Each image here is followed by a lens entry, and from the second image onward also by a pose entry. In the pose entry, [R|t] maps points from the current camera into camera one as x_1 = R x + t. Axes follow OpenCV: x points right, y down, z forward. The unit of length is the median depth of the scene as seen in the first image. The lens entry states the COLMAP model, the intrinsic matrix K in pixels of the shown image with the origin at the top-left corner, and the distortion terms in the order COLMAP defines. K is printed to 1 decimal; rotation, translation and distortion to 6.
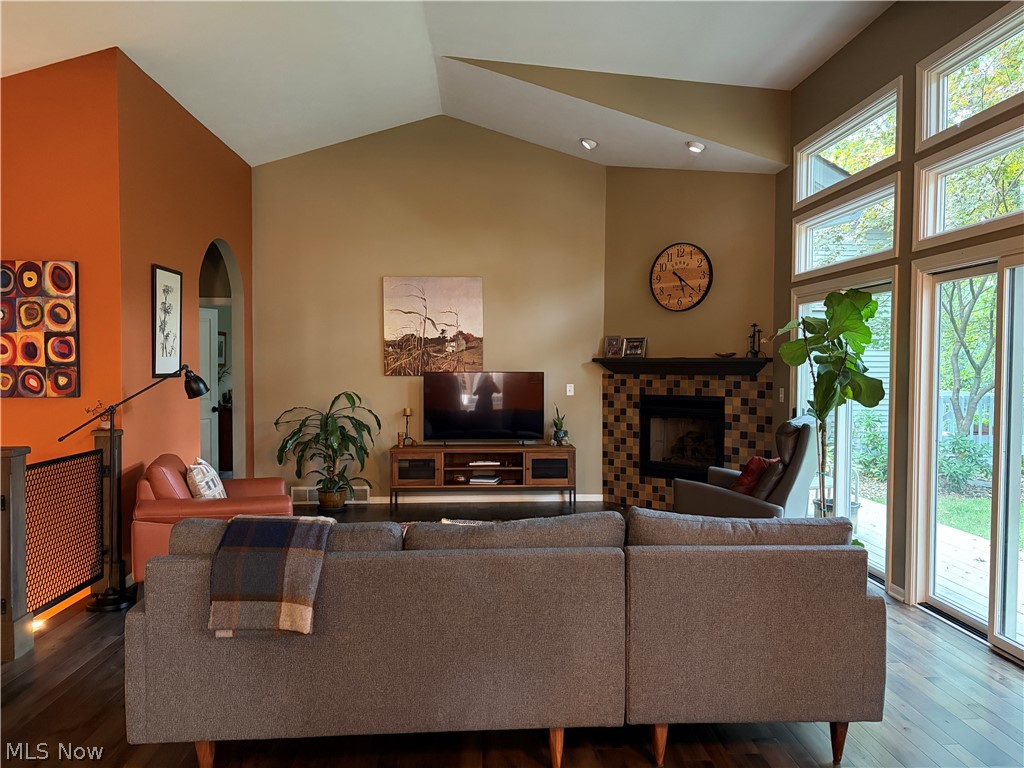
lens RADIAL K [[760.1, 0, 515.4], [0, 760.1, 391.0], [0, 0, 1]] dist [0.035199, -0.039058]
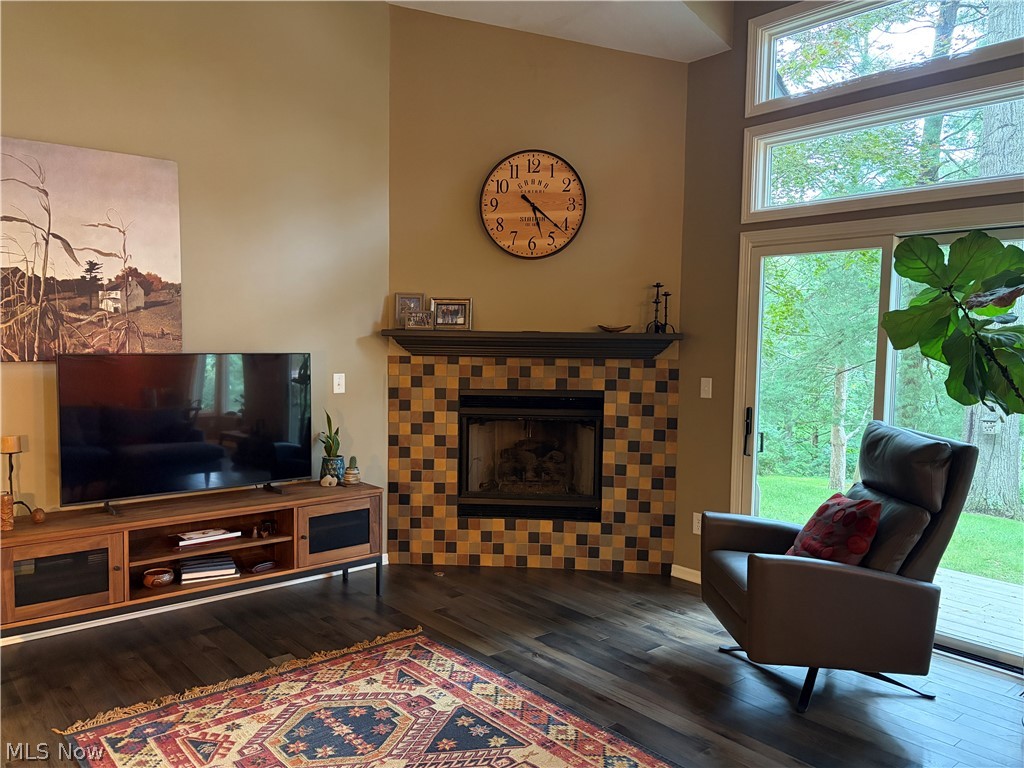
lens RADIAL K [[760.1, 0, 515.4], [0, 760.1, 391.0], [0, 0, 1]] dist [0.035199, -0.039058]
pose [[0.792155, -0.034136, 0.609364, -0.181854], [0.010226, 0.999037, 0.042672, -0.019986], [-0.610234, -0.027571, 0.791741, 0.478692]]
